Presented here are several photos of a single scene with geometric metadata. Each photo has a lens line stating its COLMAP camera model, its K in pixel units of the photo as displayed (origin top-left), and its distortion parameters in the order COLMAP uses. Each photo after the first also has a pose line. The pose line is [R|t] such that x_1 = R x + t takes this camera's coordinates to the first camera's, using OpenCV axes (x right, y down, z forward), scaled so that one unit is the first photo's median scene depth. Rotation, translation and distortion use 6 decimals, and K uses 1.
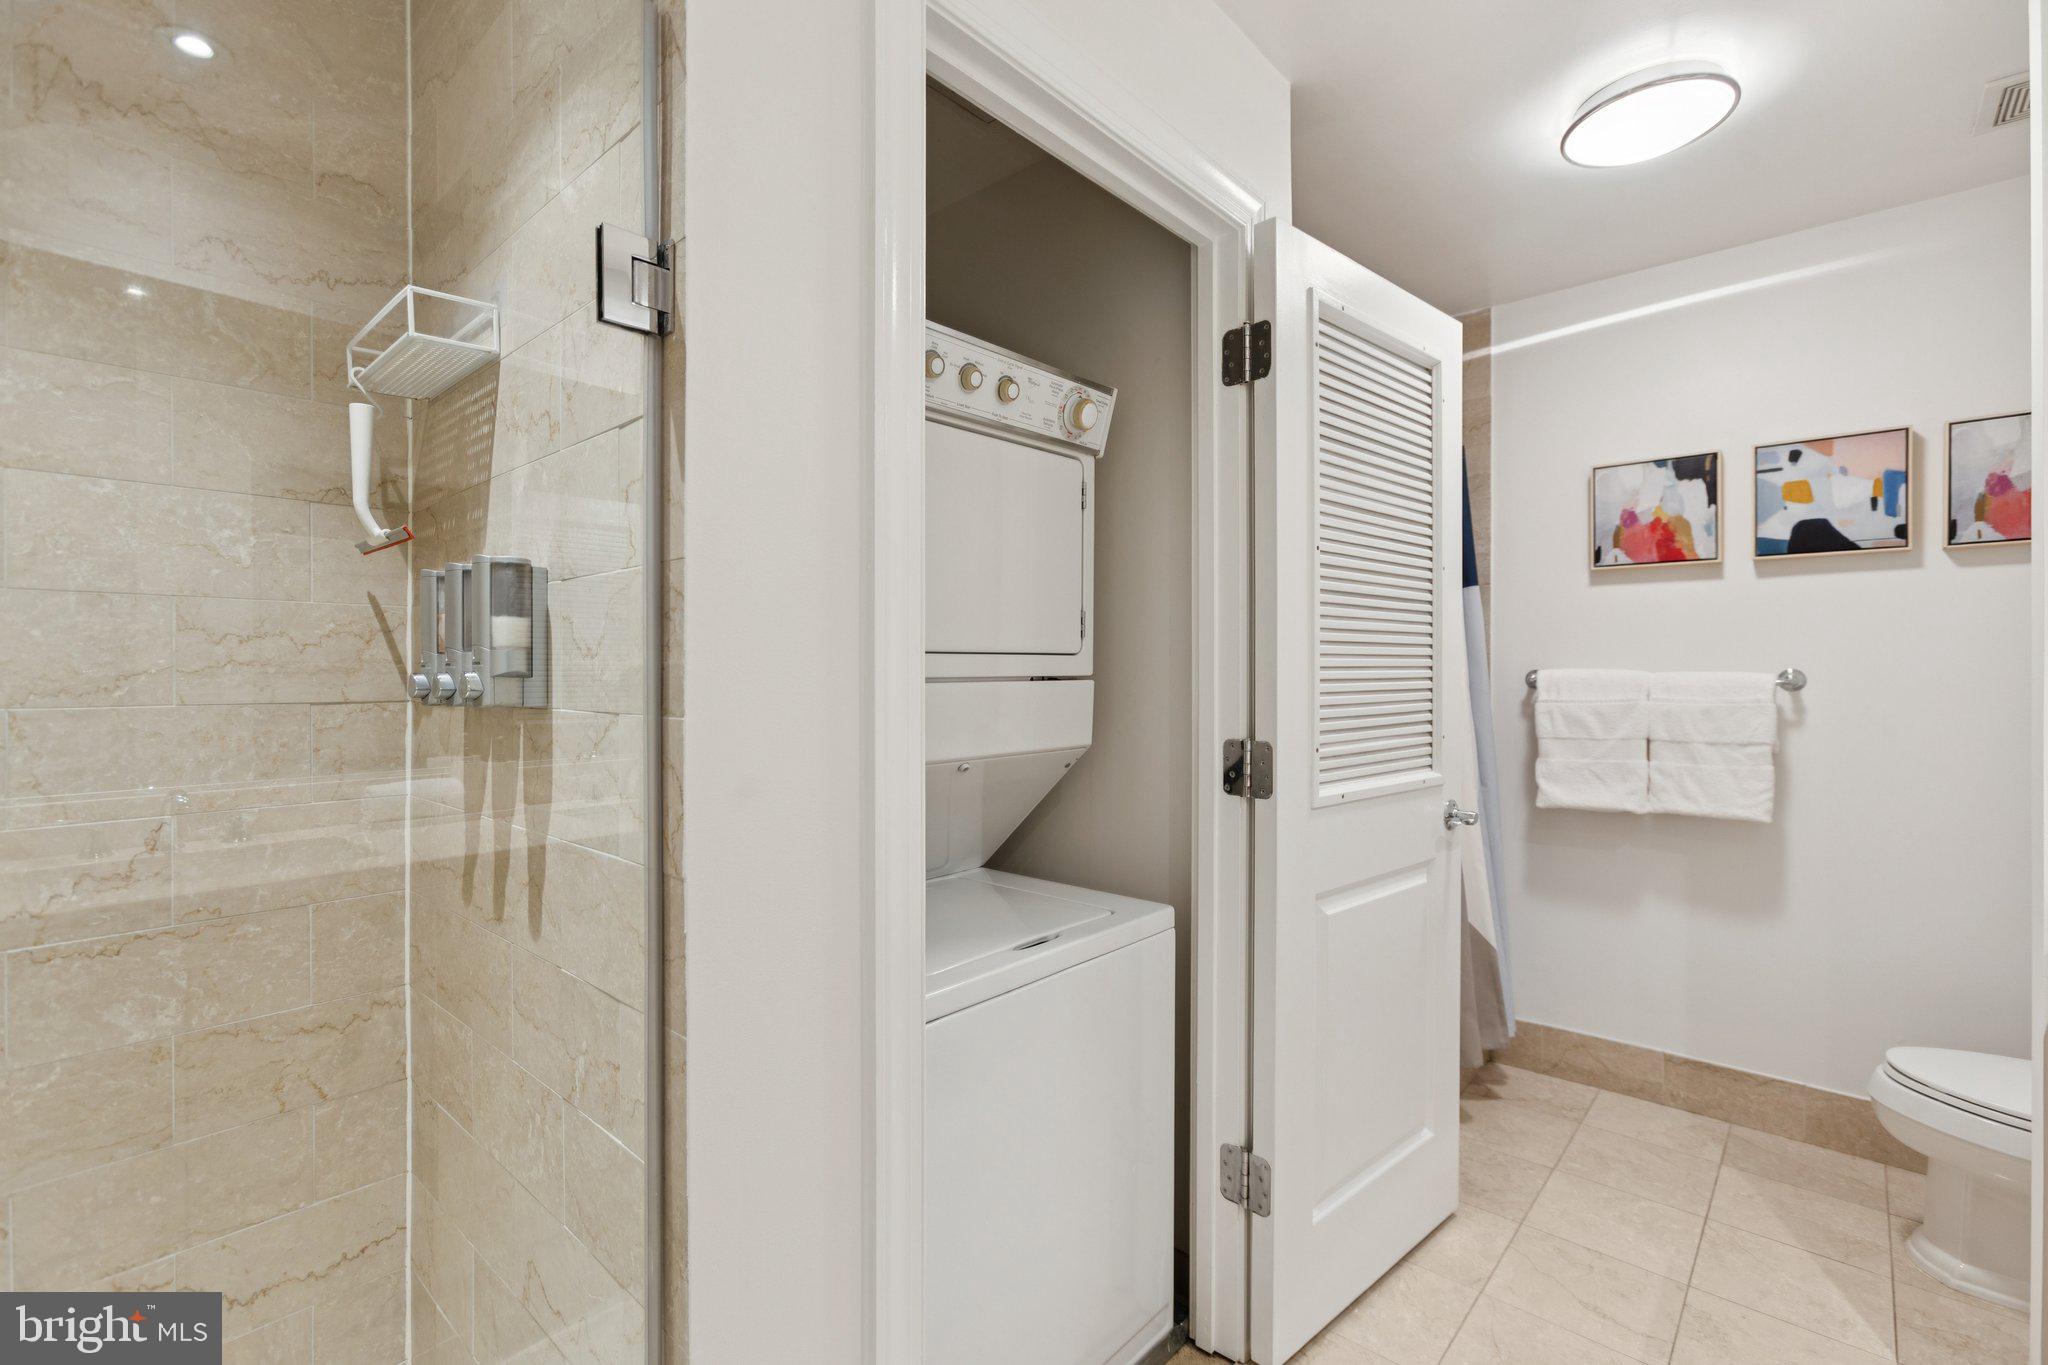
lens RADIAL K [[924.2, 0, 1011.8], [0, 924.2, 675.9], [0, 0, 1]] dist [0.011929, -0.000987]
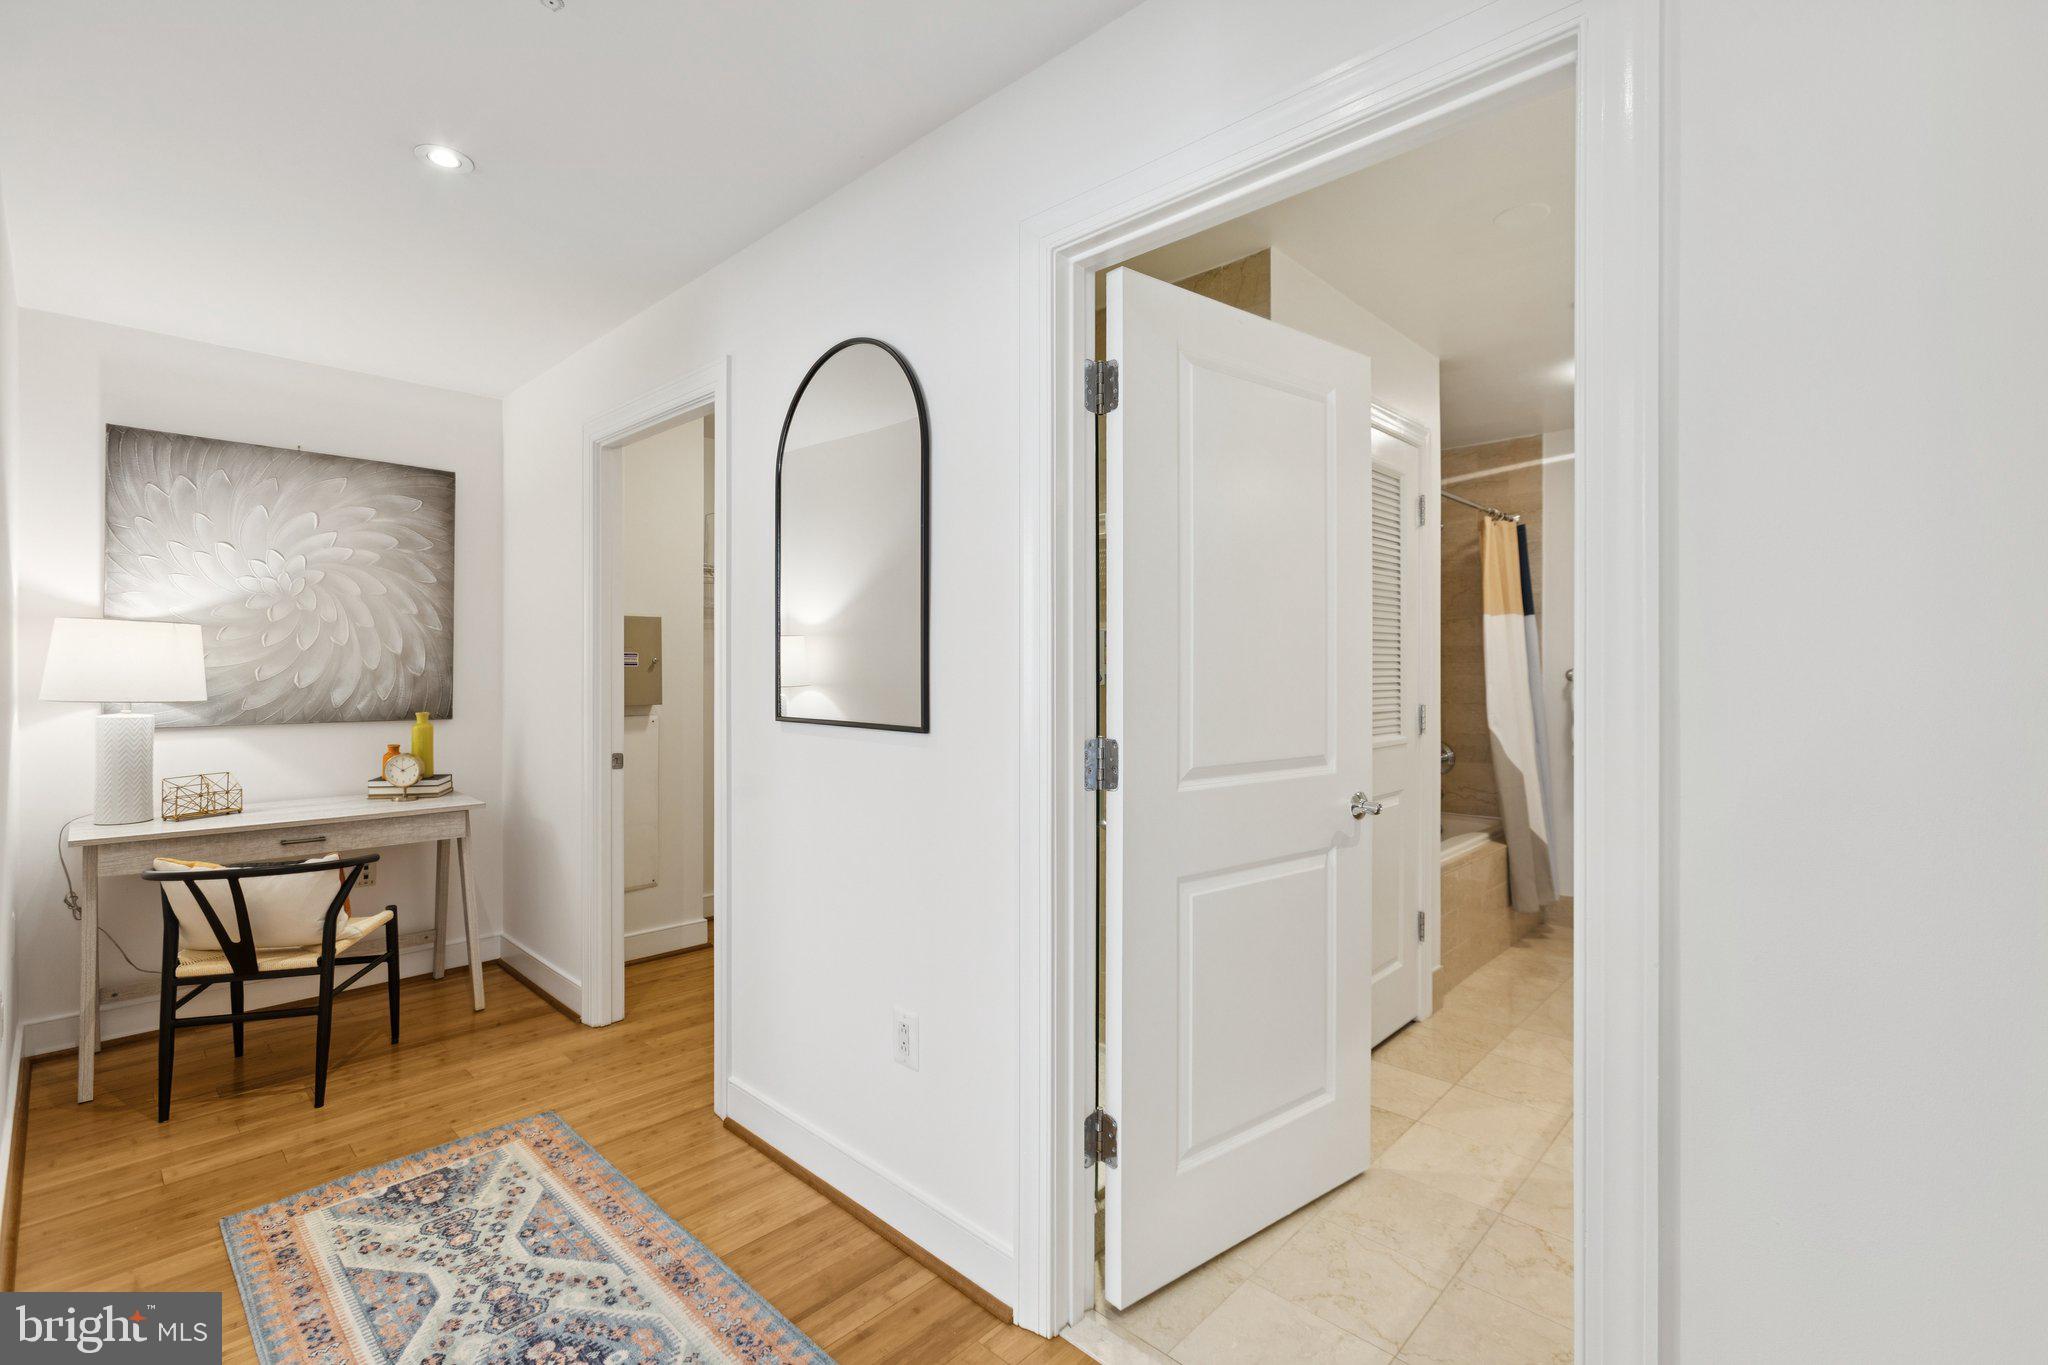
lens RADIAL K [[924.2, 0, 1031.9], [0, 924.2, 667.4], [0, 0, 1]] dist [0.011929, -0.000987]
pose [[0.999800, 0.001700, -0.019934, -0.918847], [-0.001807, 0.999984, -0.005372, 0.002290], [0.019924, 0.005407, 0.999787, -1.701268]]
